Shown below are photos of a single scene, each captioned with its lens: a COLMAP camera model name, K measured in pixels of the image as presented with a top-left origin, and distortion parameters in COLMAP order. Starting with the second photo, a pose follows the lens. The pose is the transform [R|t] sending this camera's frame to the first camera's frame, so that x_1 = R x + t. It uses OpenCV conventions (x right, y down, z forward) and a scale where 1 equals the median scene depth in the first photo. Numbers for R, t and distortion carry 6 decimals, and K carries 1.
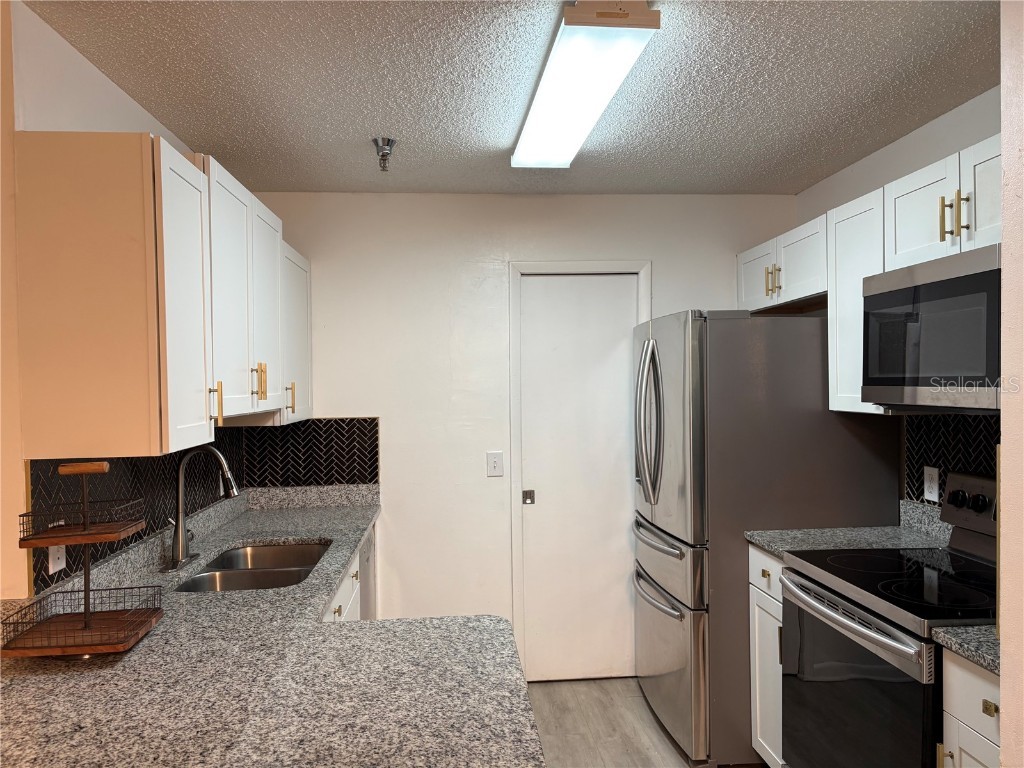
lens RADIAL K [[775.3, 0, 512.0], [0, 775.3, 384.0], [0, 0, 1]] dist [0.044596, -0.046528]
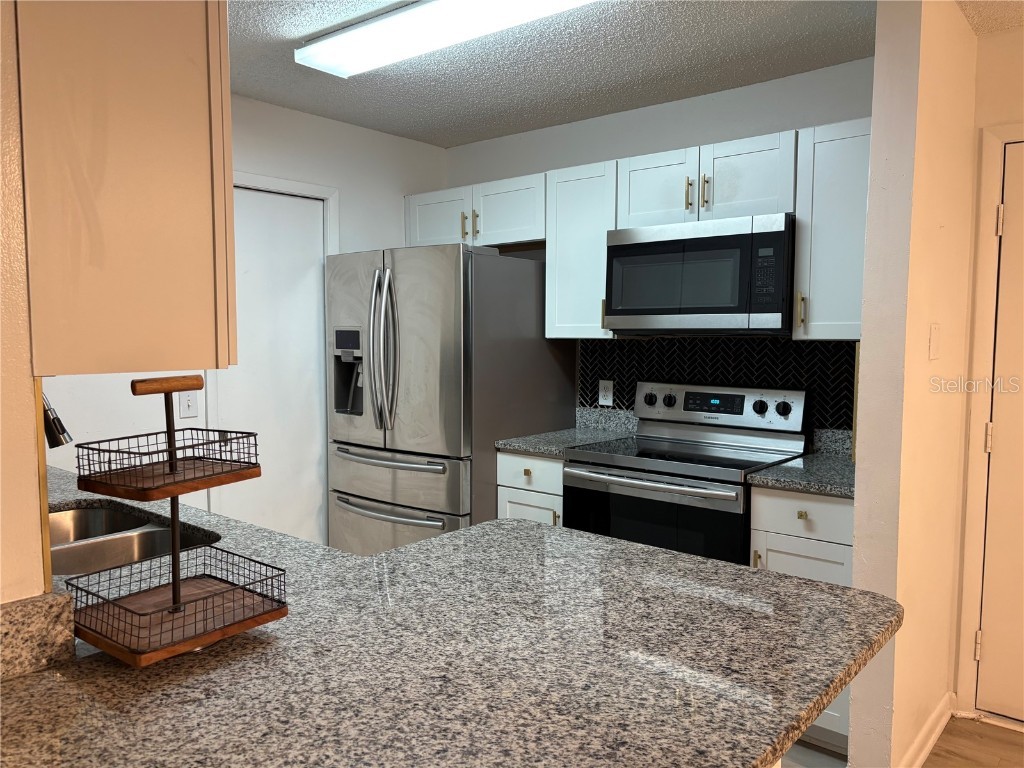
lens RADIAL K [[776.1, 0, 512.0], [0, 776.1, 384.0], [0, 0, 1]] dist [0.083865, -0.162098]
pose [[0.703937, -0.031950, 0.709543, -0.576594], [-0.011604, 0.998337, 0.056466, 0.044382], [-0.710167, -0.047982, 0.702396, 0.205477]]
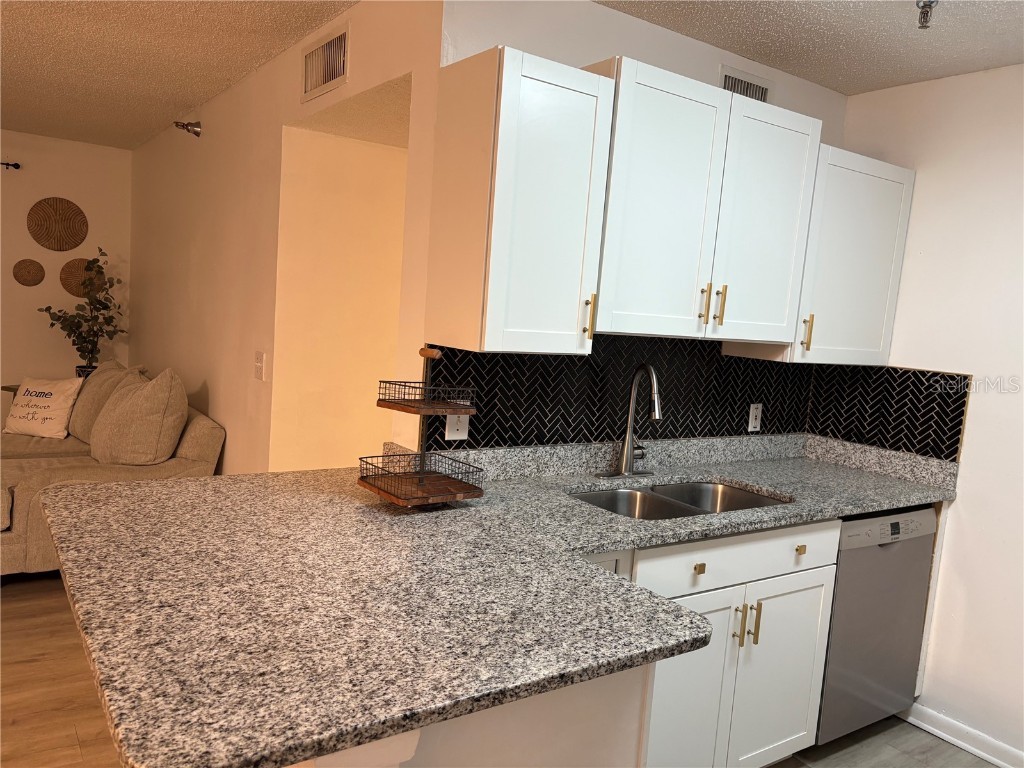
lens RADIAL K [[775.3, 0, 512.0], [0, 775.3, 384.0], [0, 0, 1]] dist [0.044596, -0.046528]
pose [[0.500605, 0.142290, -0.853902, 0.368611], [-0.088759, 0.989637, 0.112872, 0.007672], [0.861113, 0.019287, 0.508047, 0.356901]]
